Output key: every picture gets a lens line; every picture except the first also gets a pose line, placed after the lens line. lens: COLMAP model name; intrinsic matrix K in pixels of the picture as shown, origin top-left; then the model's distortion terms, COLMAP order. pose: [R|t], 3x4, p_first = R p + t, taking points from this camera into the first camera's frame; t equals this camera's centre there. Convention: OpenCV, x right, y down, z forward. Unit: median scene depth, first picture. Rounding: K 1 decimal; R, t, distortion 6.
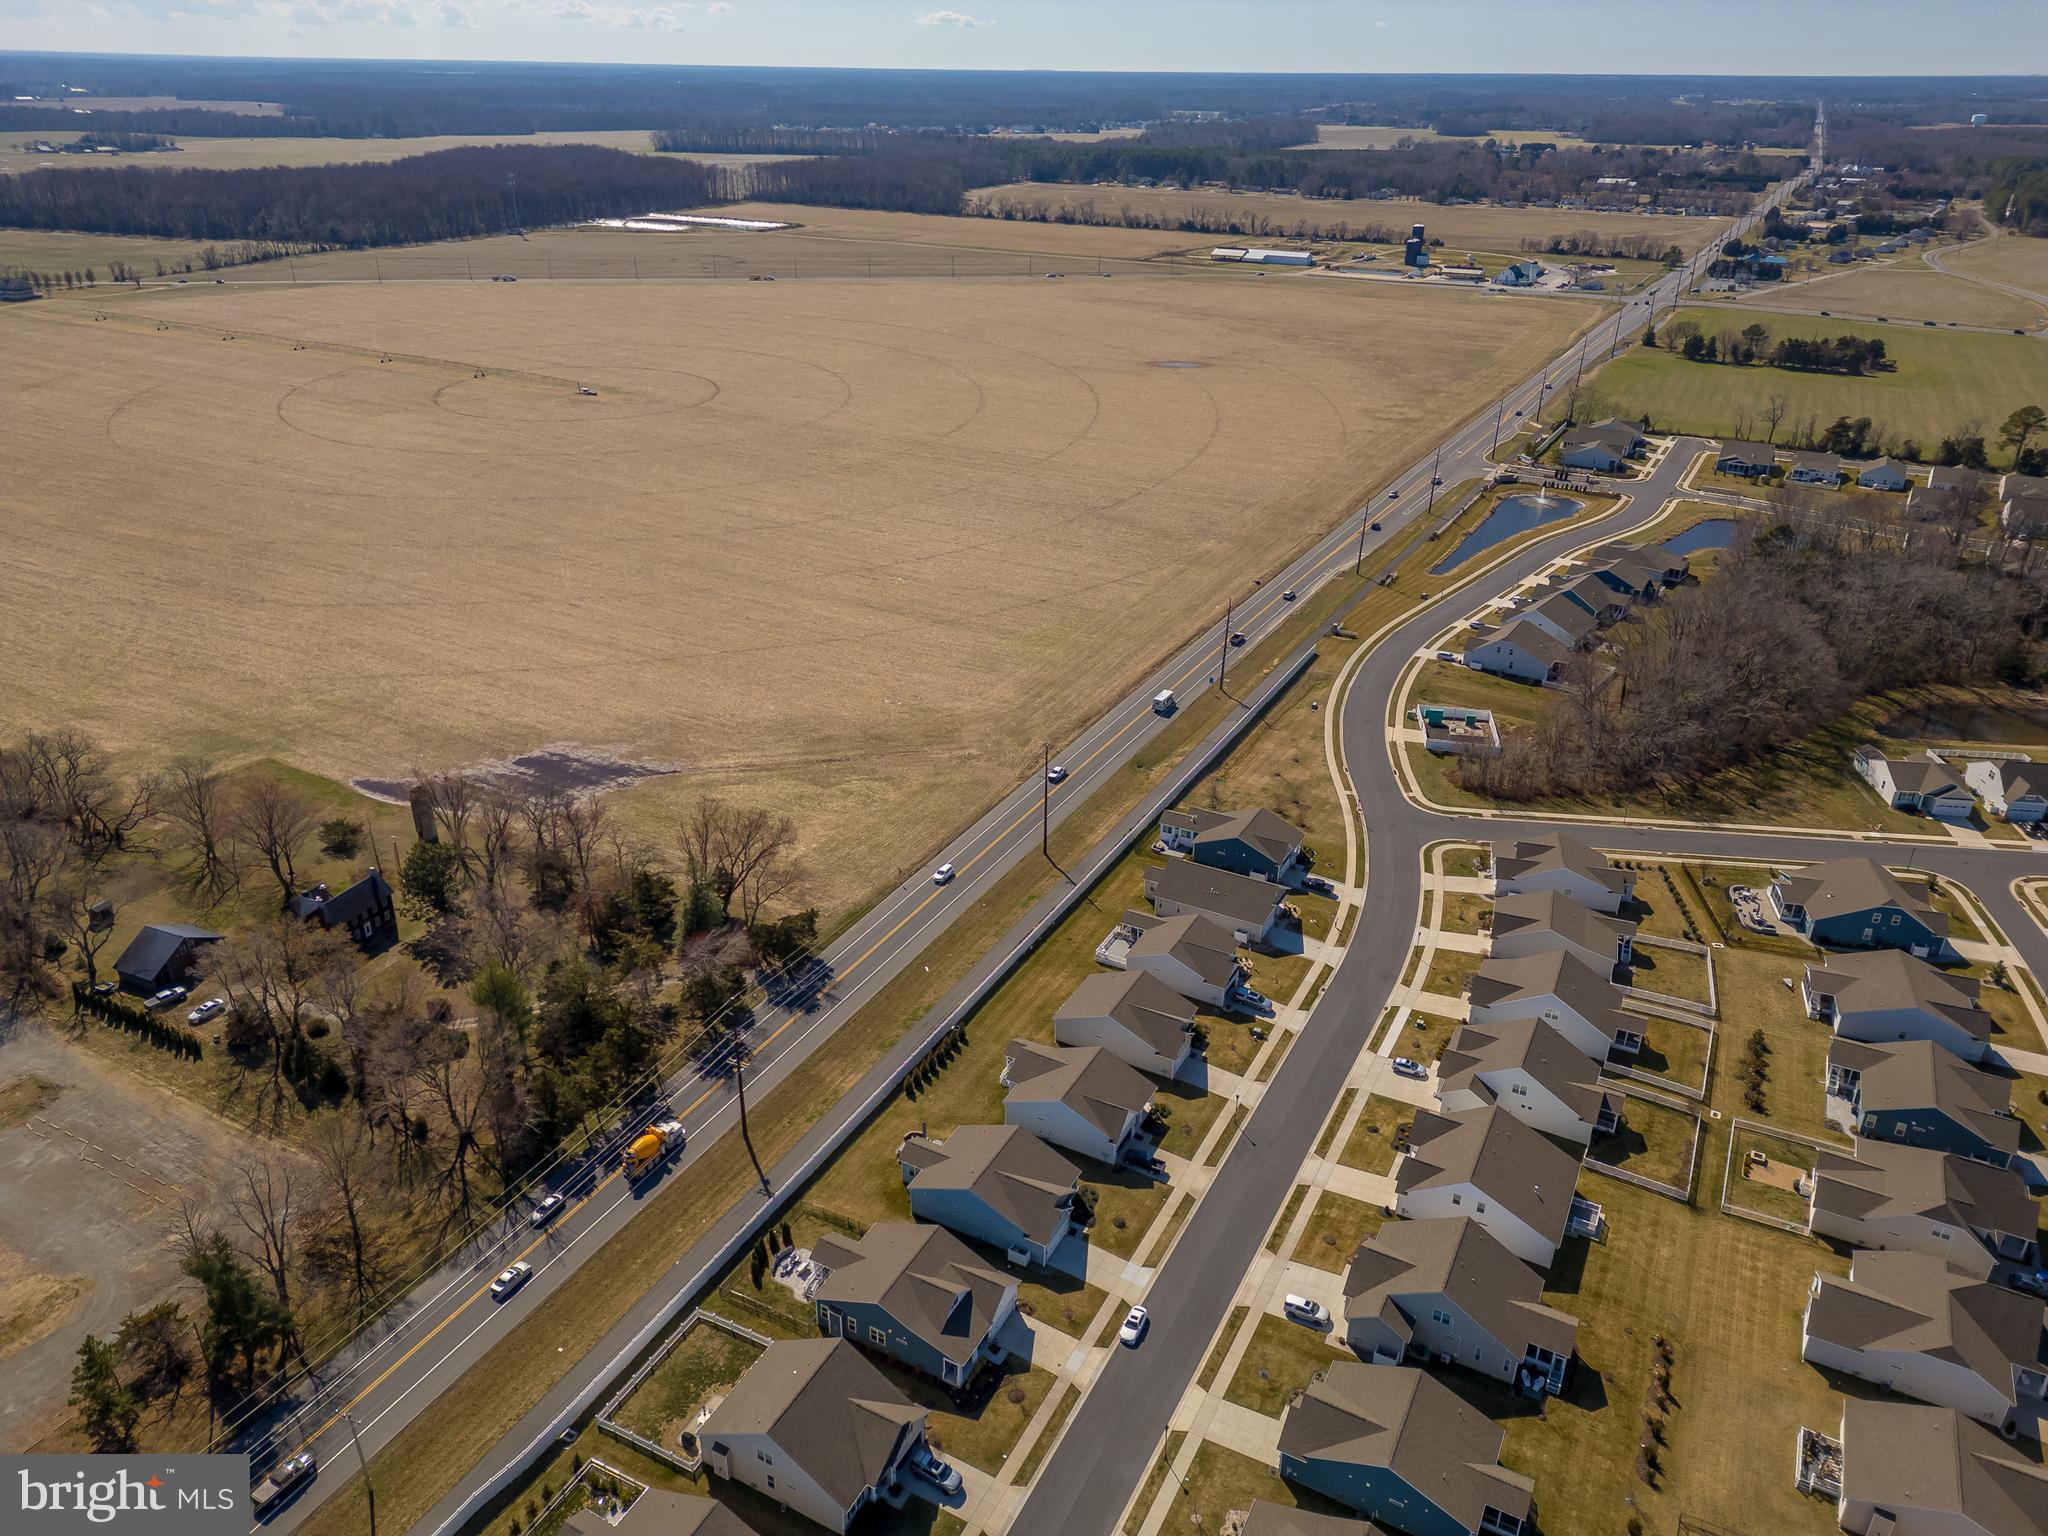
lens RADIAL K [[1424.6, 0, 1019.0], [0, 1424.6, 759.7], [0, 0, 1]] dist [0.093718, -0.098690]
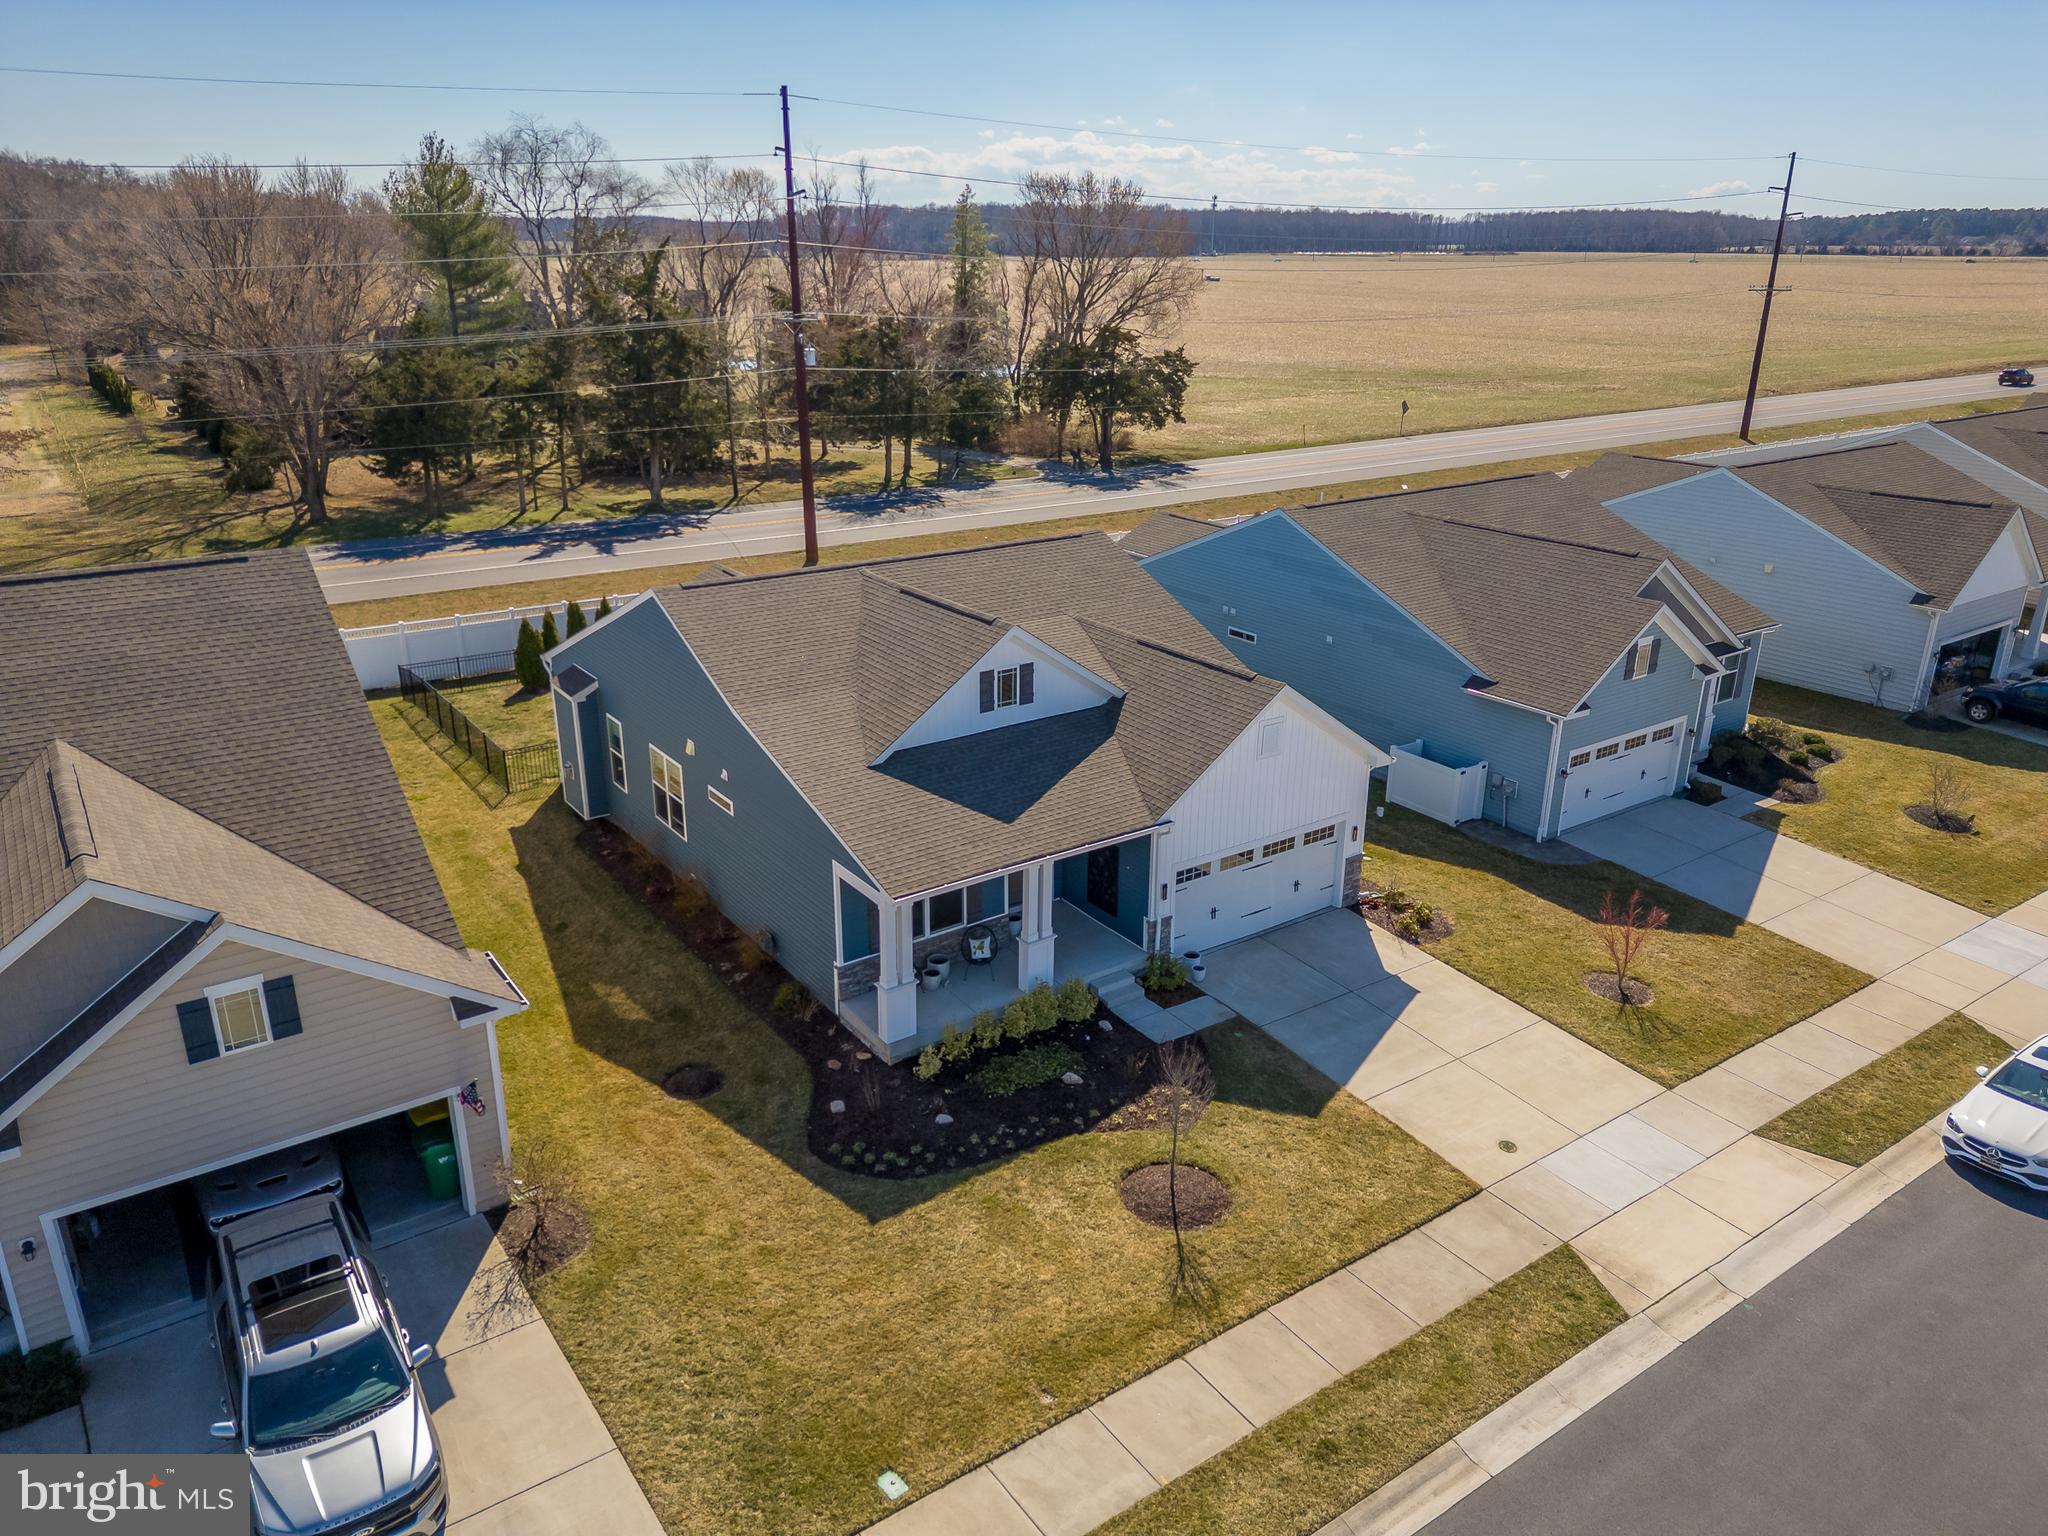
lens RADIAL K [[1424.6, 0, 1019.0], [0, 1424.6, 759.7], [0, 0, 1]] dist [0.093718, -0.098690]
pose [[0.893180, 0.152833, -0.422932, 0.039489], [-0.191430, 0.980229, -0.050057, 0.384354], [0.406920, 0.125672, 0.904778, 0.801648]]
